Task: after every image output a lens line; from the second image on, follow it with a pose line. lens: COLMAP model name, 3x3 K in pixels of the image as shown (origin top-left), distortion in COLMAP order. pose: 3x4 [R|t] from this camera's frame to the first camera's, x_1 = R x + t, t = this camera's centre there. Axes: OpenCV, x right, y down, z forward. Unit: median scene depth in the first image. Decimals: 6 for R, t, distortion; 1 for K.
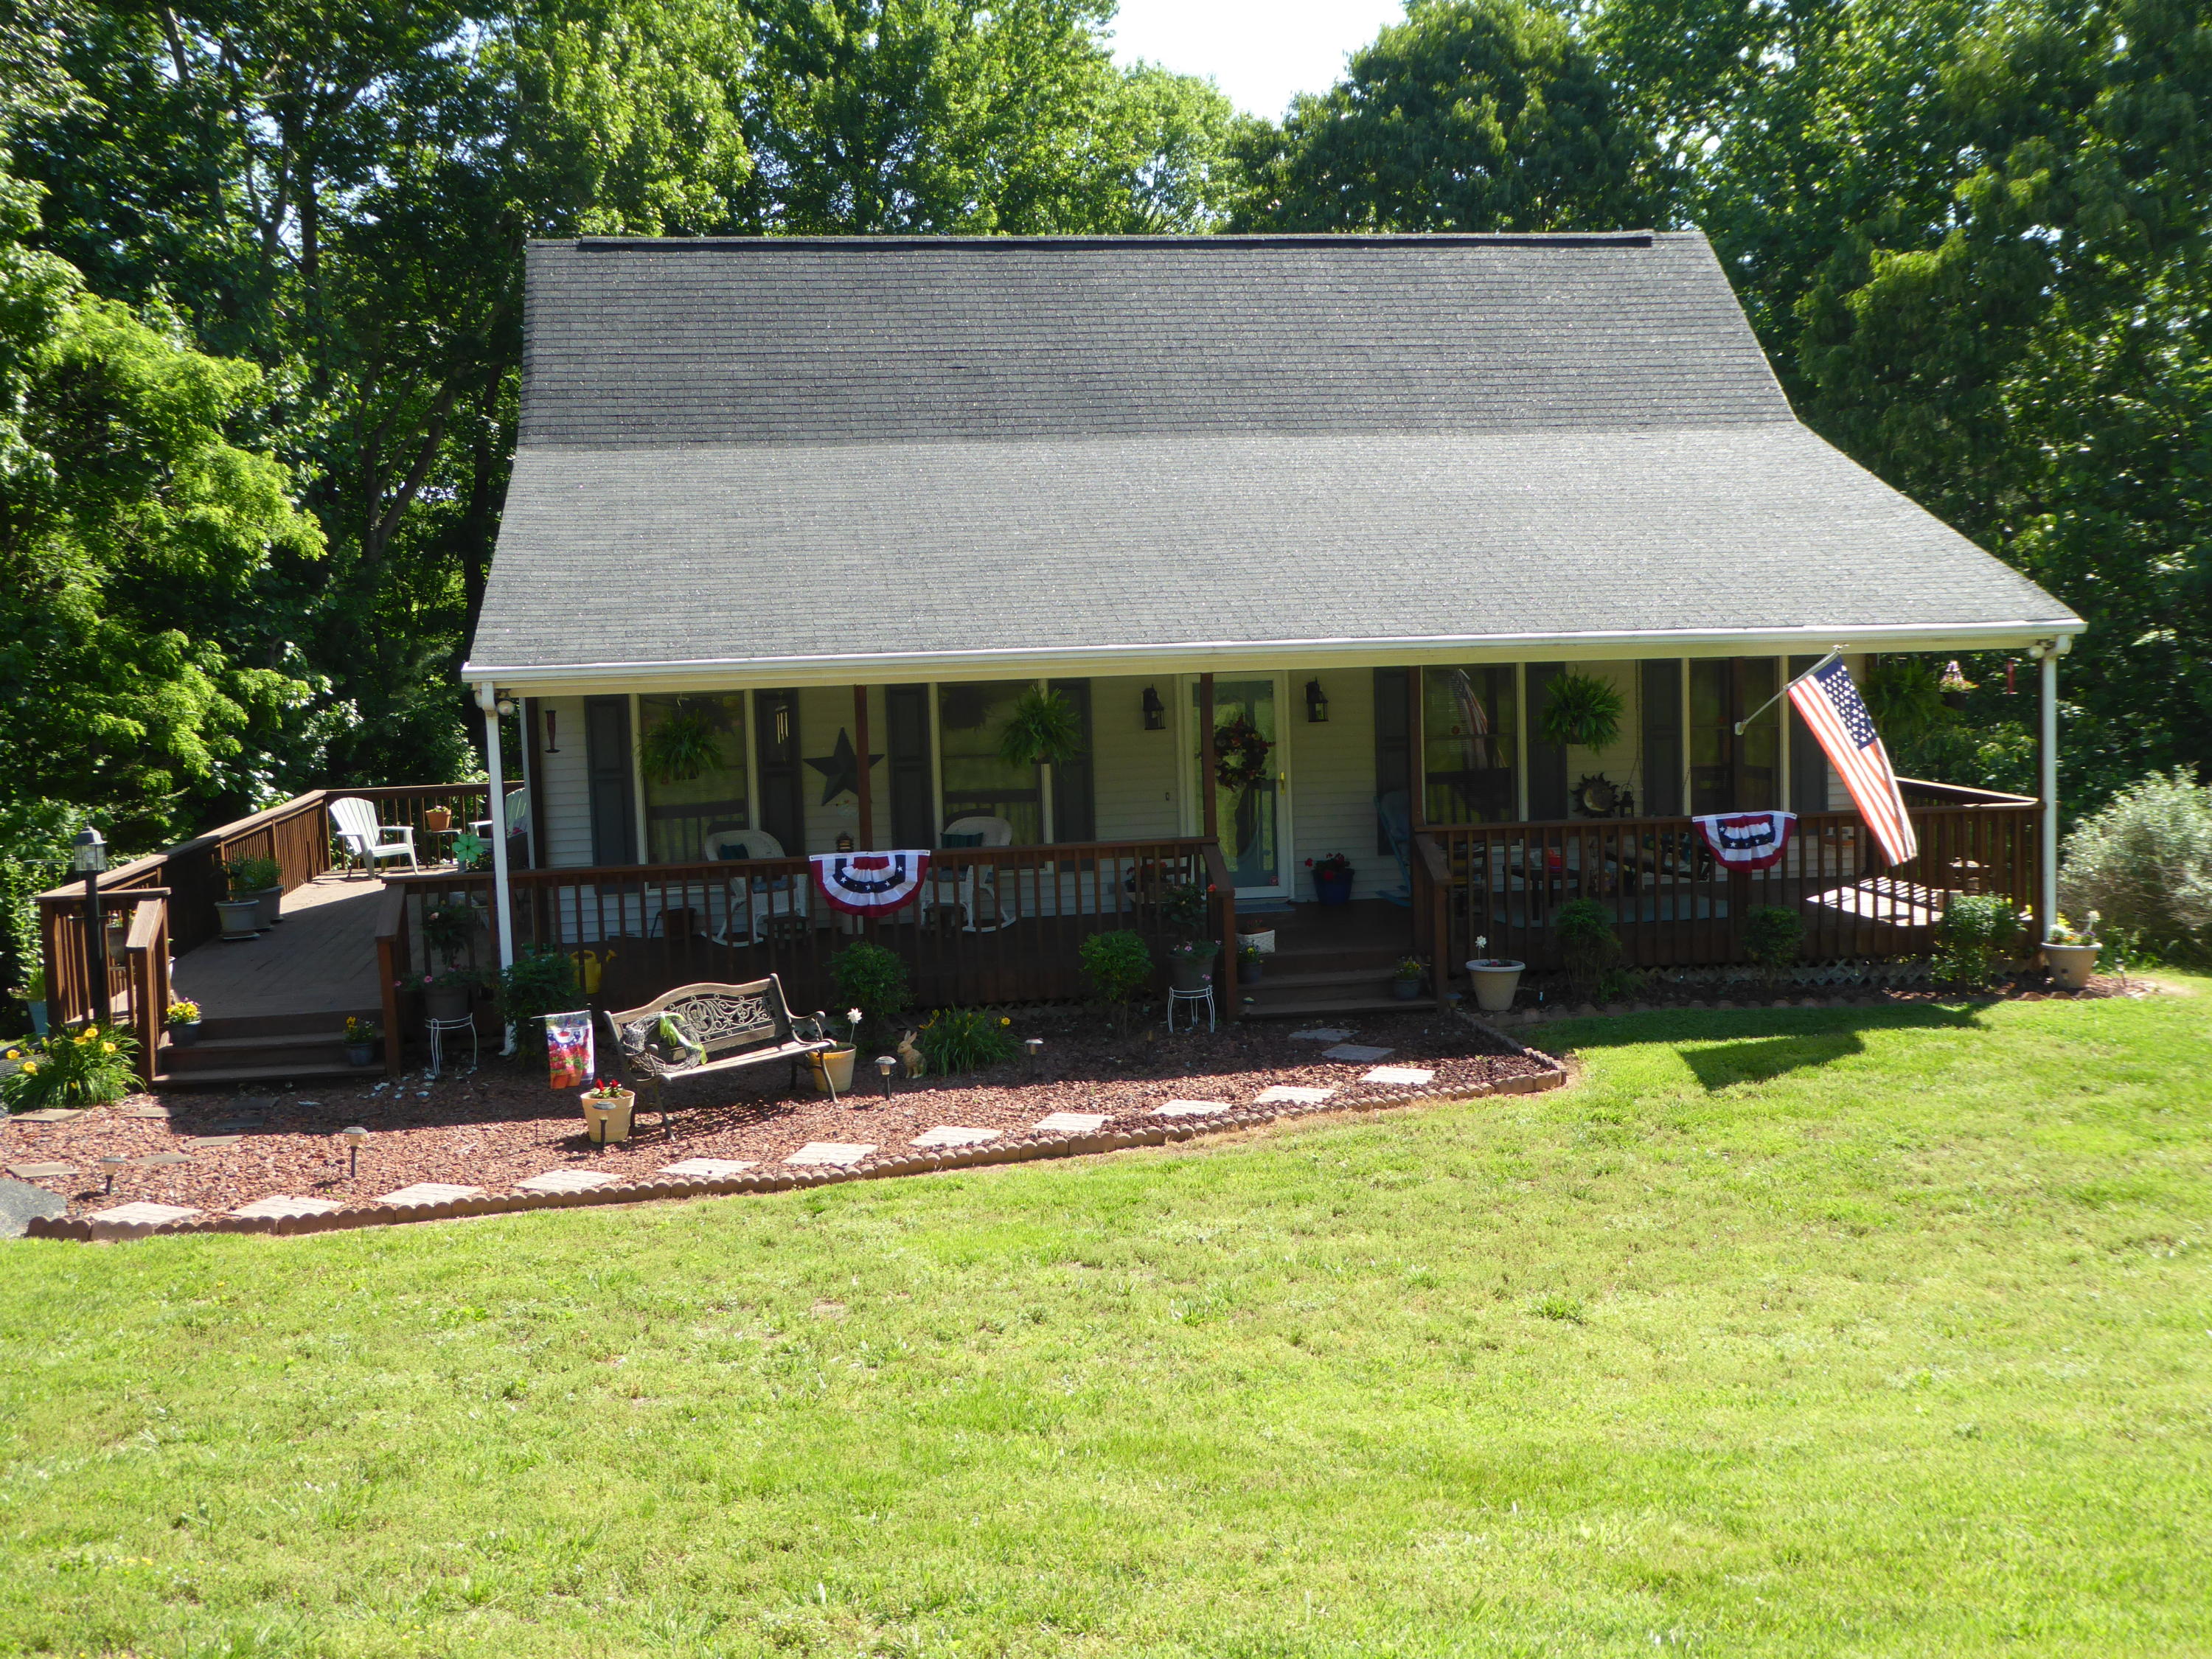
lens RADIAL K [[2337.0, 0, 1119.4], [0, 2337.0, 826.9], [0, 0, 1]] dist [0.022422, 0.015940]
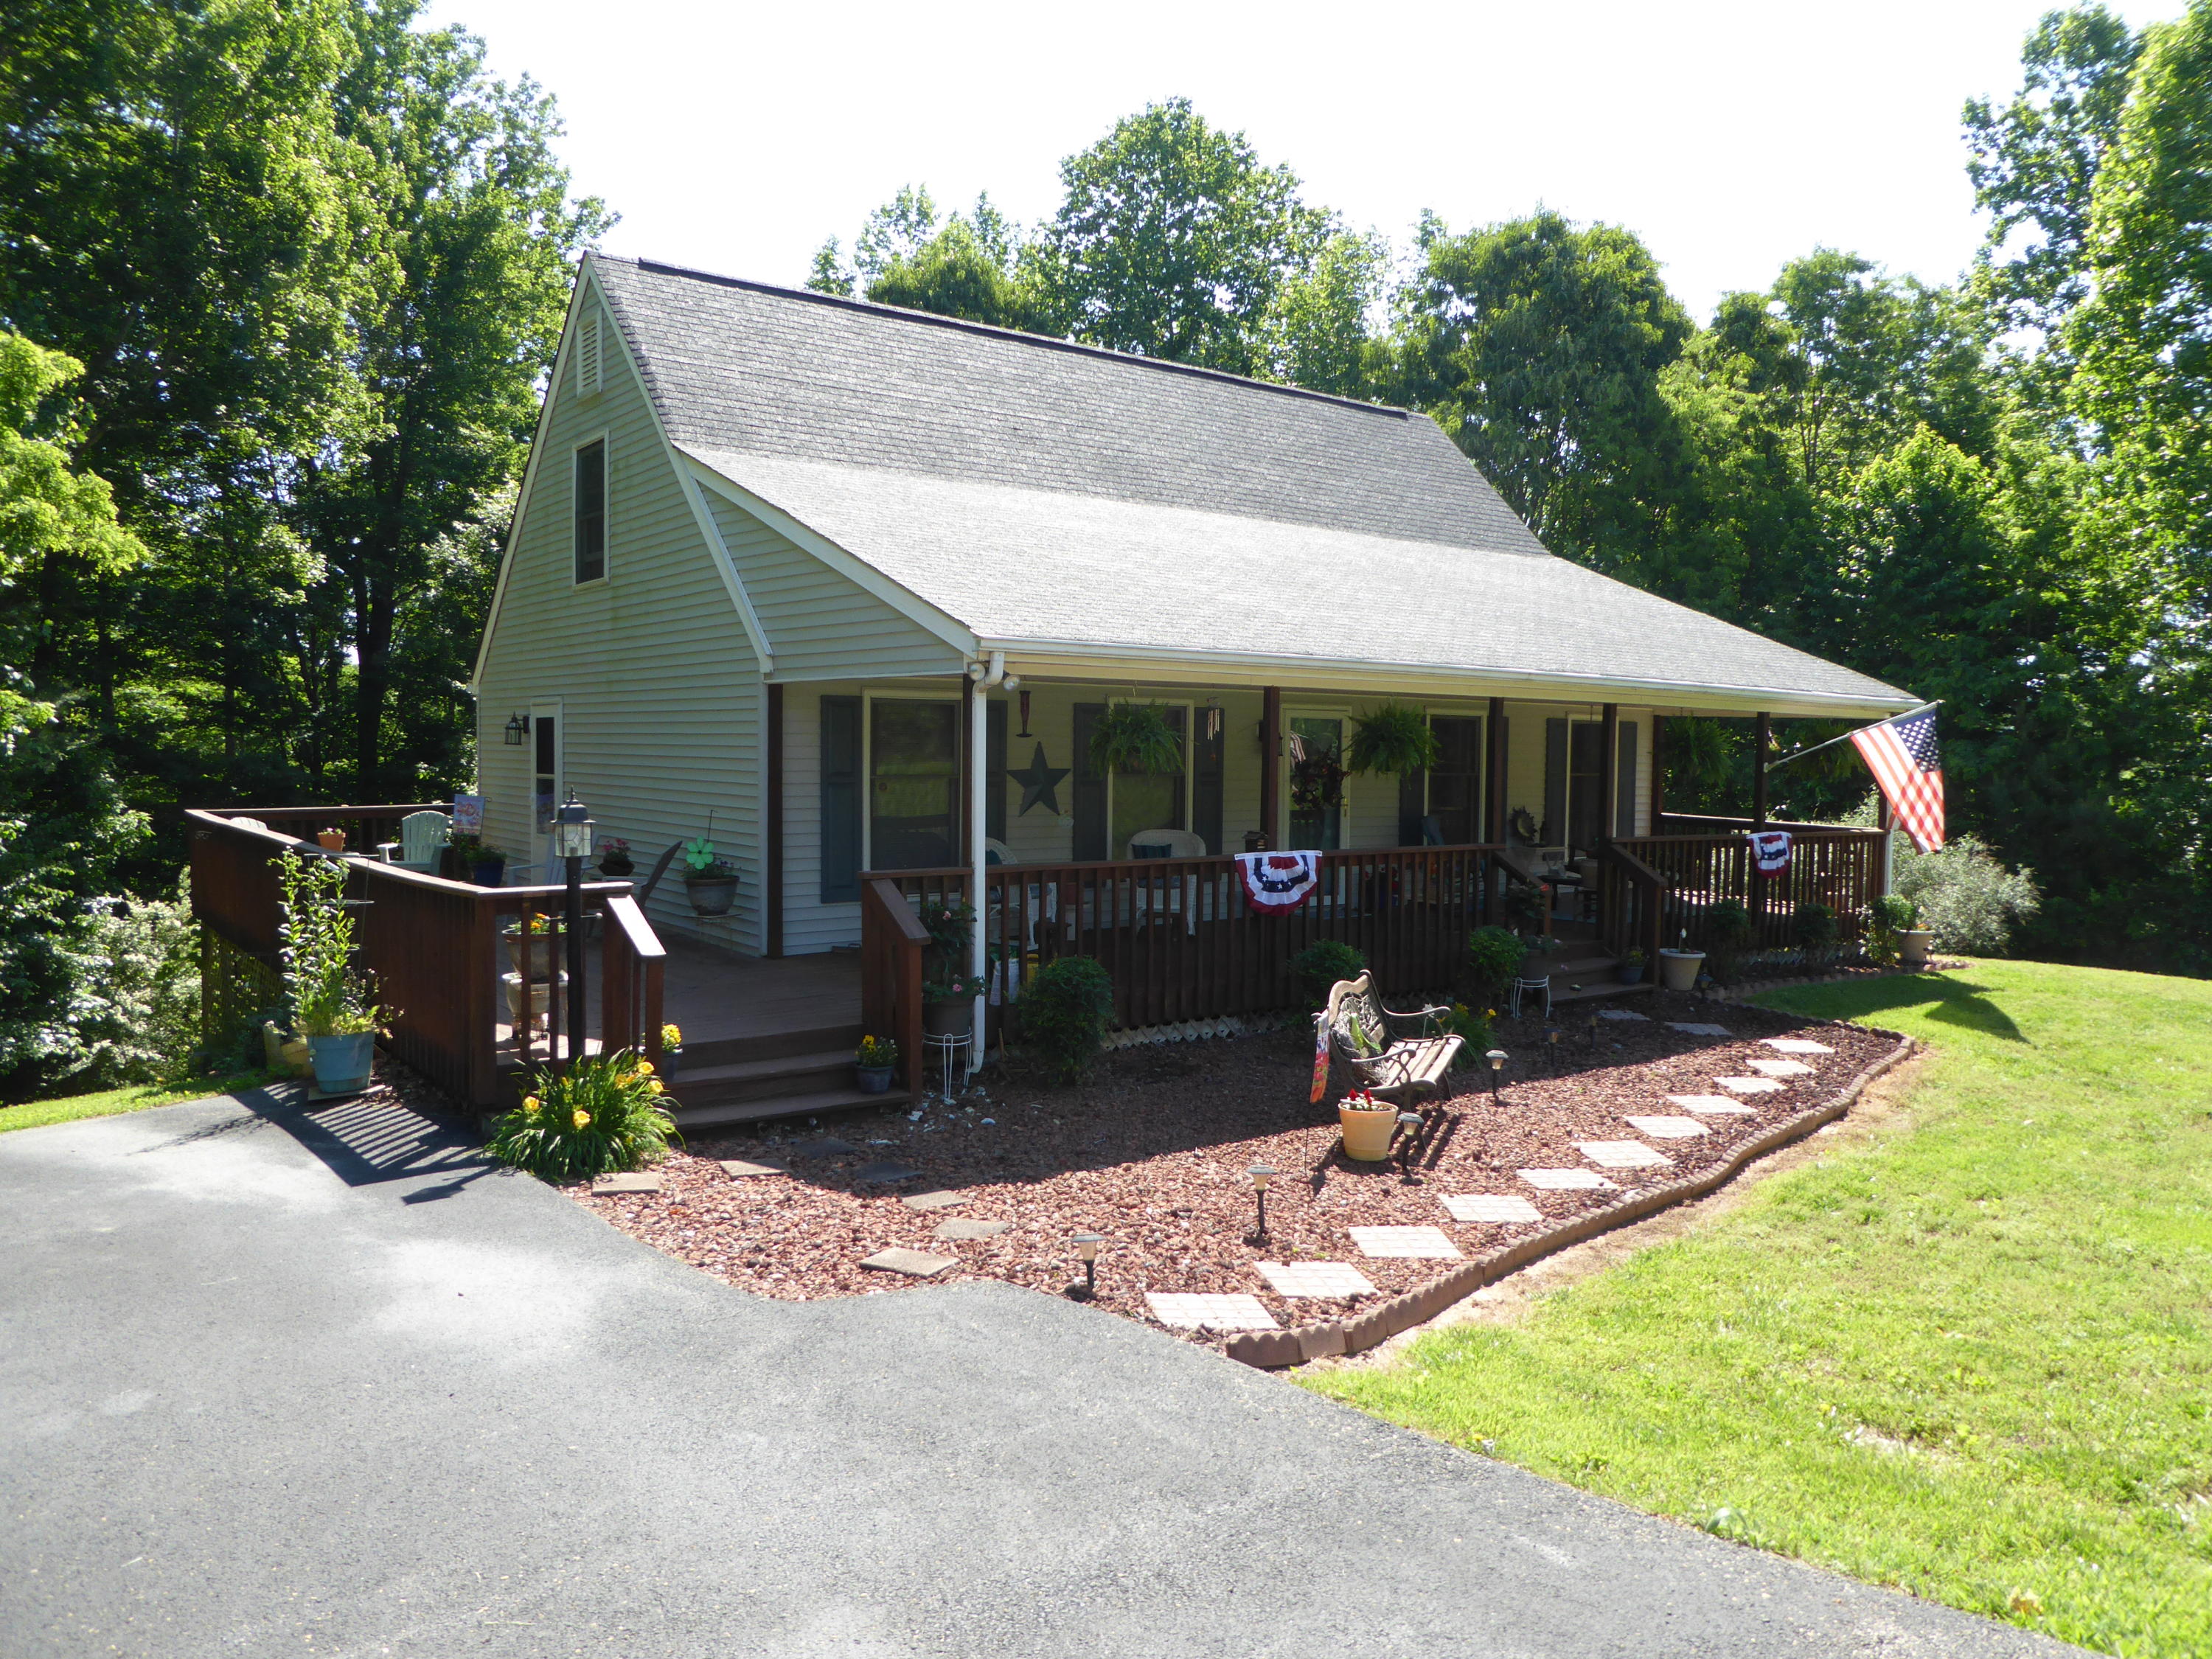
lens RADIAL K [[1588.9, 0, 1107.3], [0, 1588.9, 827.6], [0, 0, 1]] dist [-0.008889, -0.001092]
pose [[0.885982, 0.016596, 0.463423, -0.463031], [0.002245, 0.999194, -0.040075, 0.026157], [-0.463715, 0.036546, 0.885230, 0.404131]]
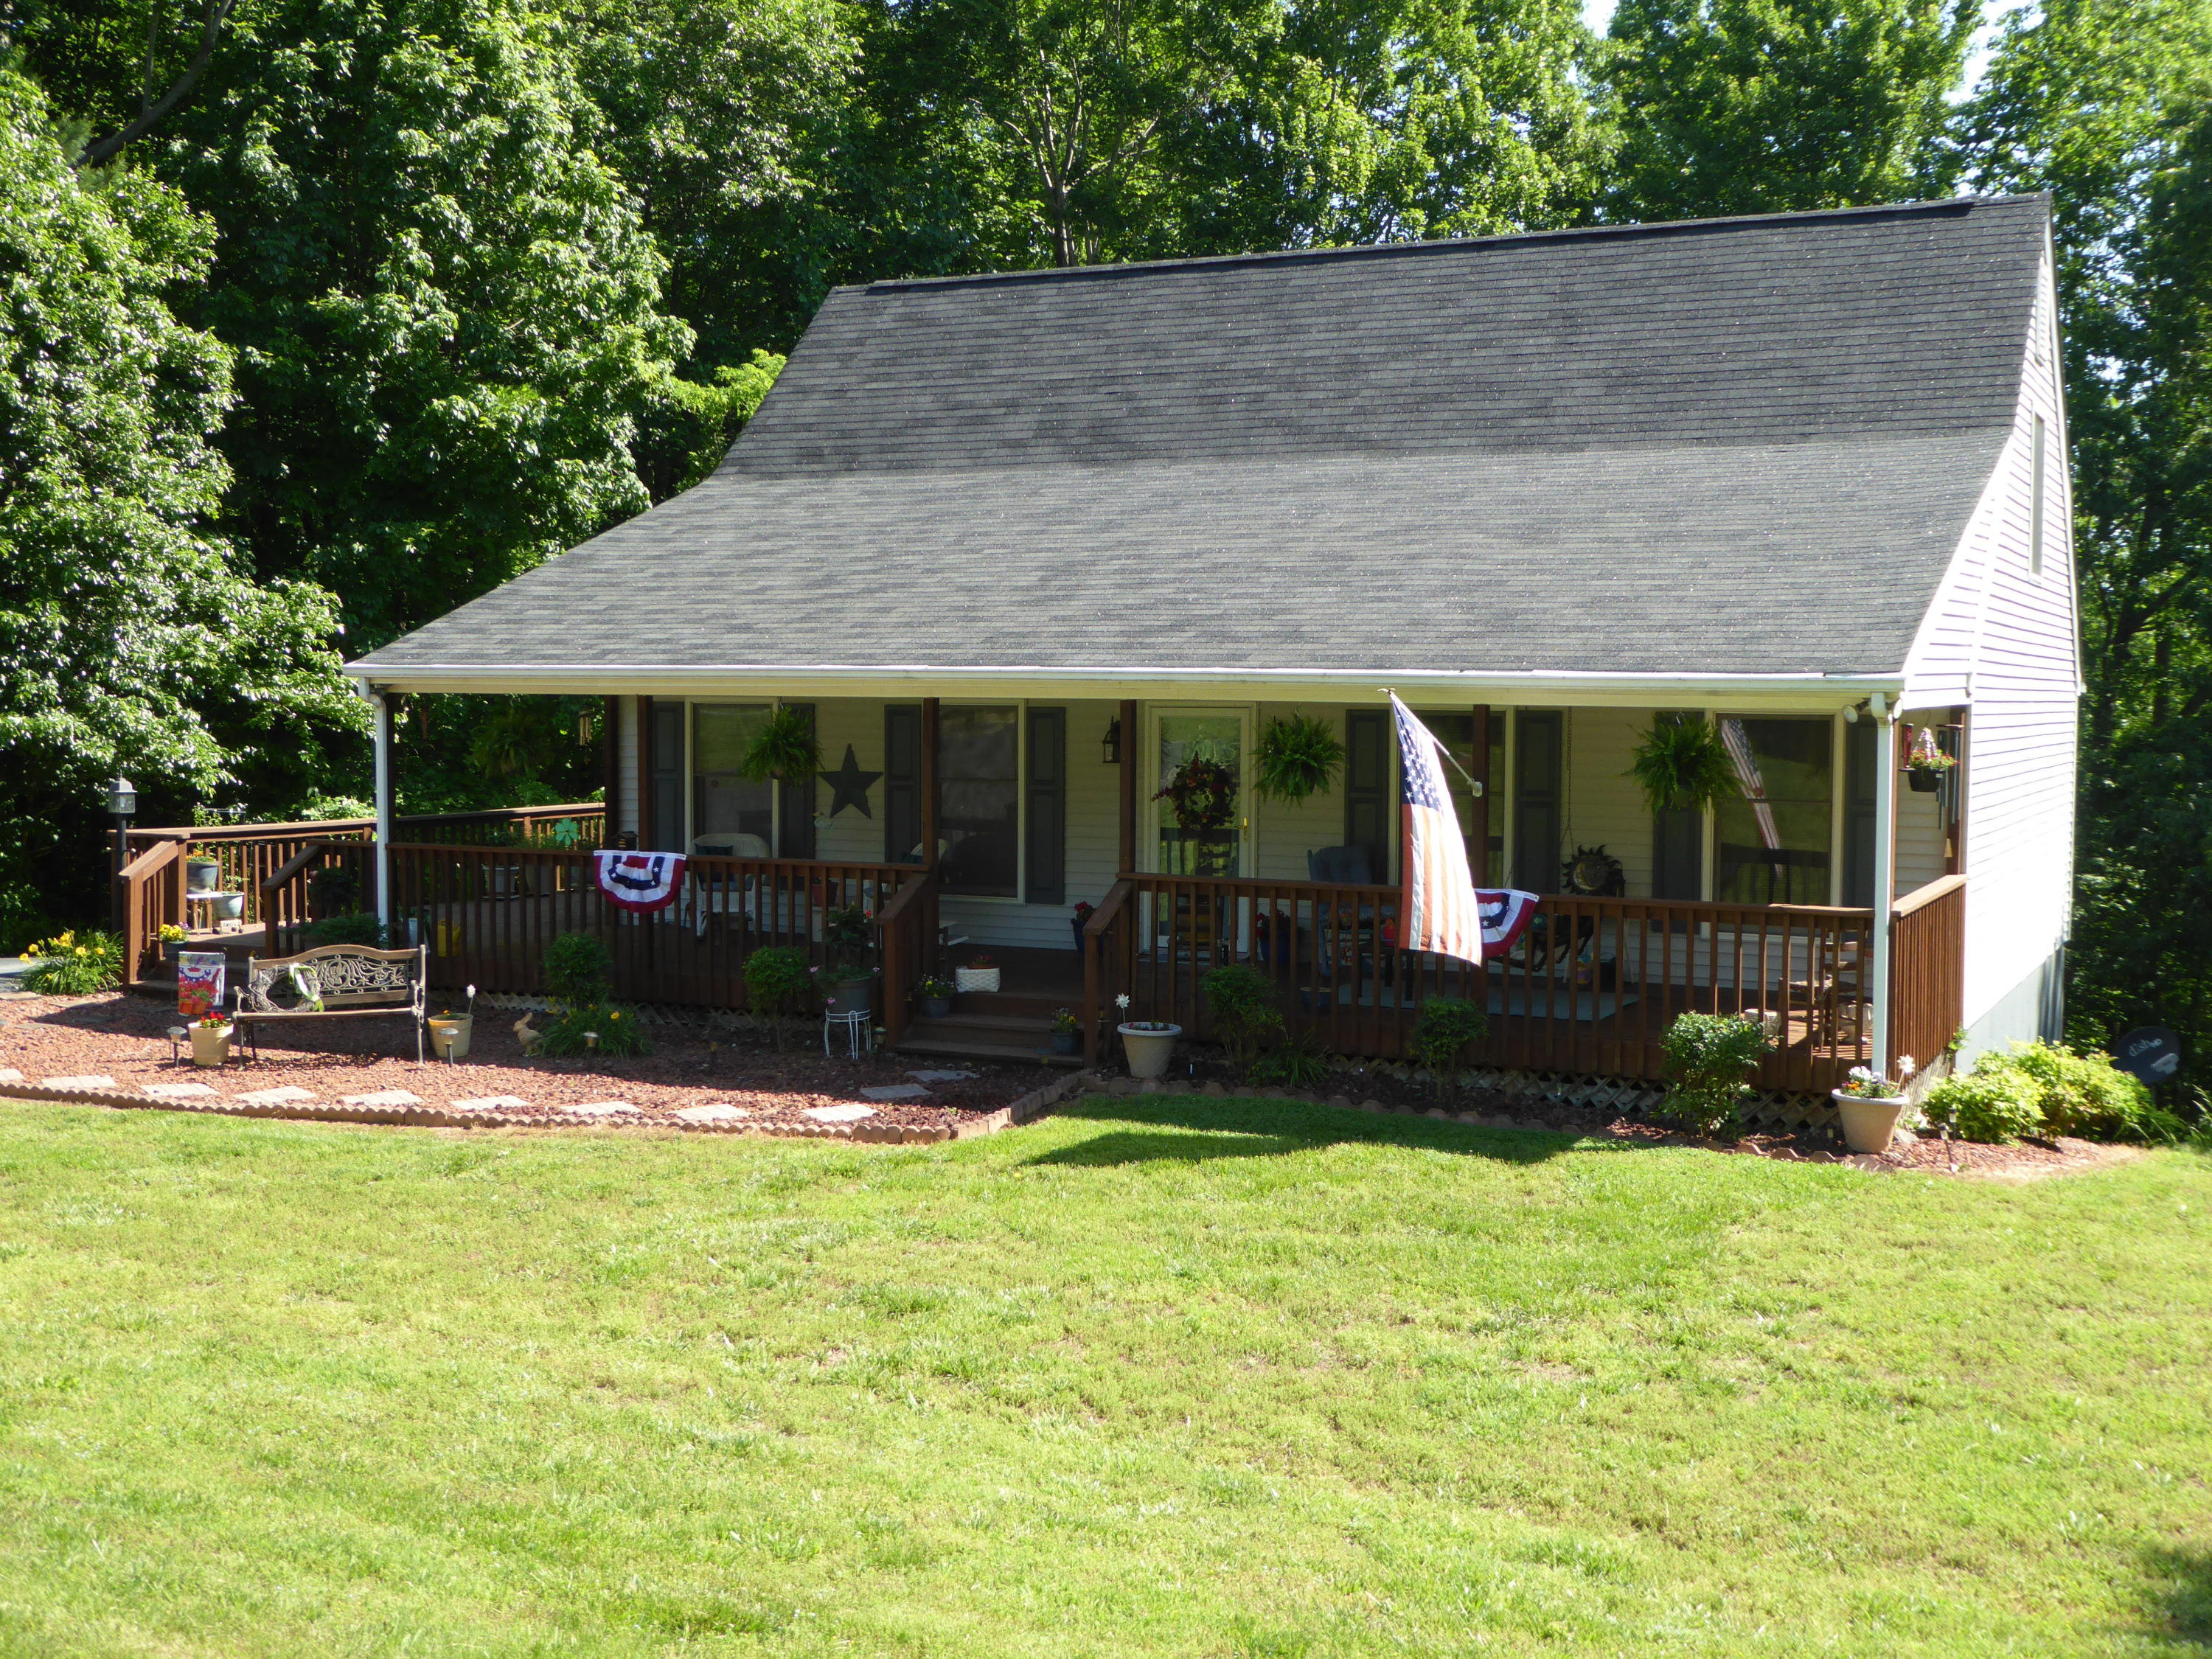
lens RADIAL K [[2445.9, 0, 1168.5], [0, 2445.9, 831.4], [0, 0, 1]] dist [0.135463, -0.491799]
pose [[0.822256, 0.075280, -0.564117, 0.696304], [-0.084218, 0.996395, 0.010211, -0.029244], [0.562852, 0.039113, 0.825632, 0.185971]]
